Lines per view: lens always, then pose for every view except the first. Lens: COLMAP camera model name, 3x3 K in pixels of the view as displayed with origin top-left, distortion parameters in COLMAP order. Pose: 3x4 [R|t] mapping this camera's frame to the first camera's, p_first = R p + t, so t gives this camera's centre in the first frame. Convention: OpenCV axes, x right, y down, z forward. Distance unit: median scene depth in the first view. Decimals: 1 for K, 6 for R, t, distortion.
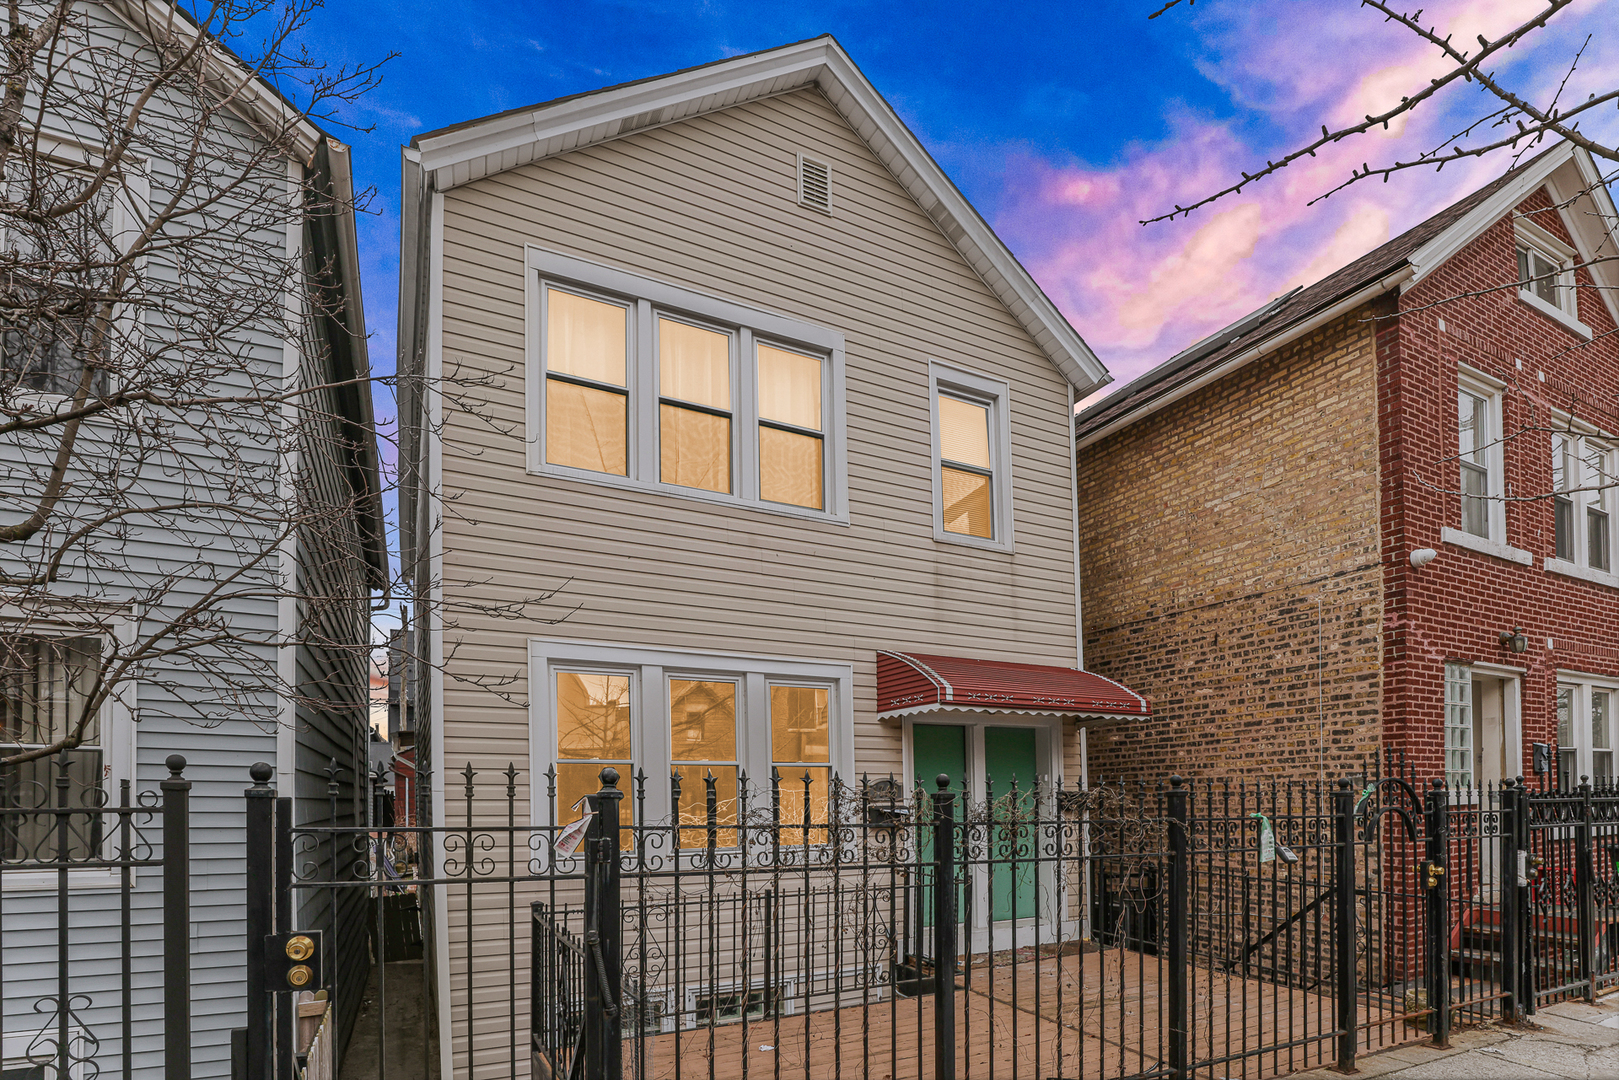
lens RADIAL K [[841.8, 0, 814.3], [0, 841.8, 802.5], [0, 0, 1]] dist [-0.003312, -0.000510]
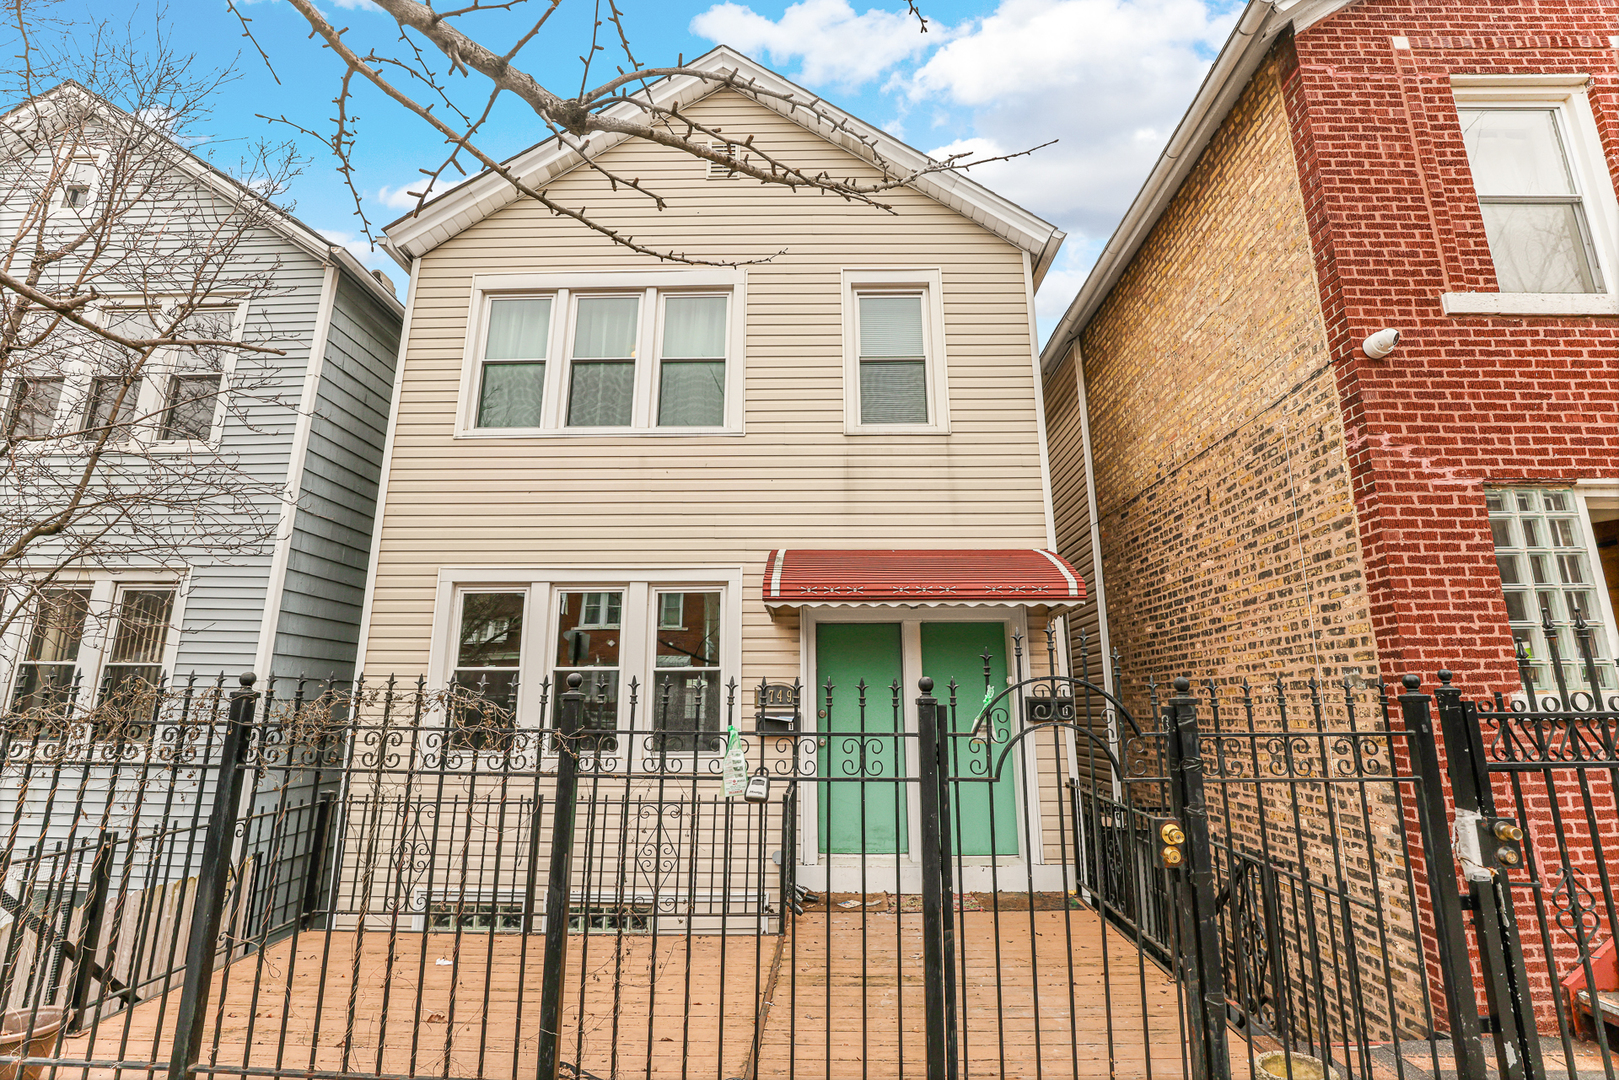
lens RADIAL K [[759.0, 0, 809.5], [0, 759.0, 540.0], [0, 0, 1]] dist [-0.011178, 0.000852]
pose [[0.874732, -0.096434, -0.474915, 0.548608], [-0.007772, 0.977083, -0.212716, -0.004166], [0.484544, 0.189760, 0.853937, 0.267409]]
